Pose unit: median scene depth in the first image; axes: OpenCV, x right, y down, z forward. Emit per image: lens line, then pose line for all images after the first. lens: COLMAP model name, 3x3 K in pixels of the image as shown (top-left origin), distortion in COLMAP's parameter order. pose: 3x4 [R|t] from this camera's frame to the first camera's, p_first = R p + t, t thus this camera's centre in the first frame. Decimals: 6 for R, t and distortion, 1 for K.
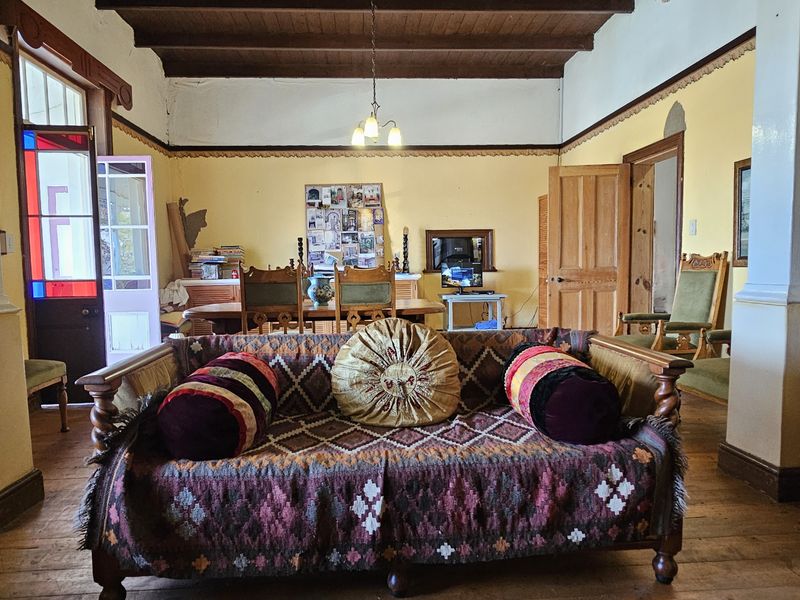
lens RADIAL K [[523.1, 0, 393.7], [0, 523.1, 304.3], [0, 0, 1]] dist [0.000462, -0.000800]
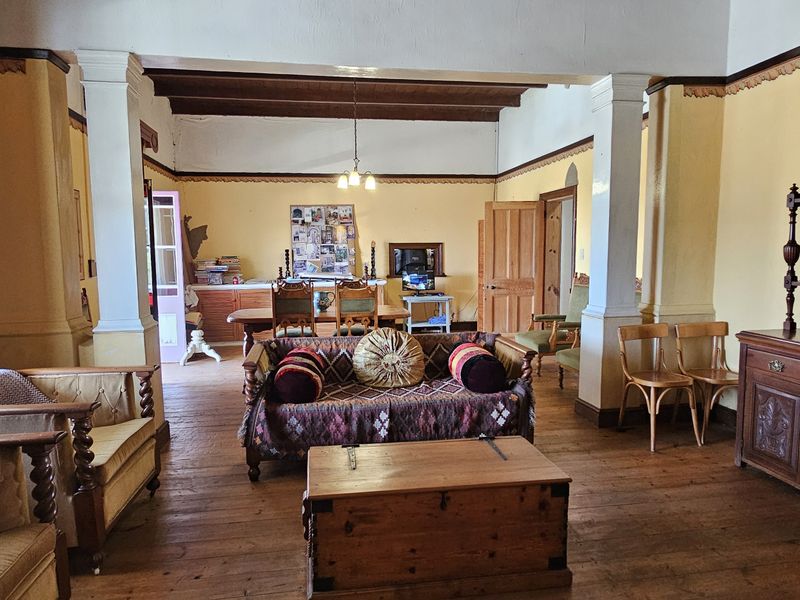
lens RADIAL K [[523.1, 0, 393.7], [0, 523.1, 304.3], [0, 0, 1]] dist [0.000462, -0.000800]
pose [[0.995638, -0.002269, 0.093274, -0.147693], [-0.000172, 0.999658, 0.026147, -0.103444], [-0.093301, -0.026049, 0.995297, -0.787467]]
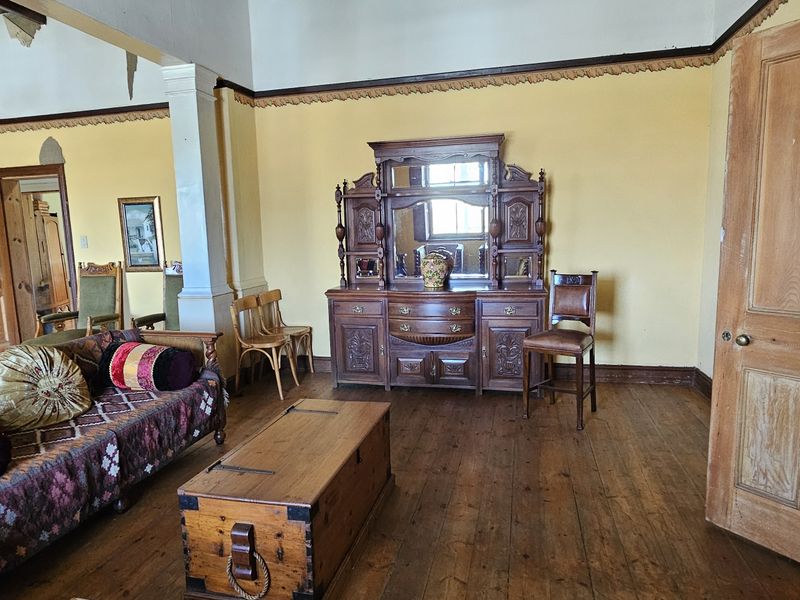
lens RADIAL K [[523.1, 0, 393.7], [0, 523.1, 304.3], [0, 0, 1]] dist [0.000462, -0.000800]
pose [[0.299714, -0.125119, 0.945789, -0.927851], [0.093518, 0.990441, 0.101391, -0.116482], [-0.949435, 0.058060, 0.308550, -0.233759]]
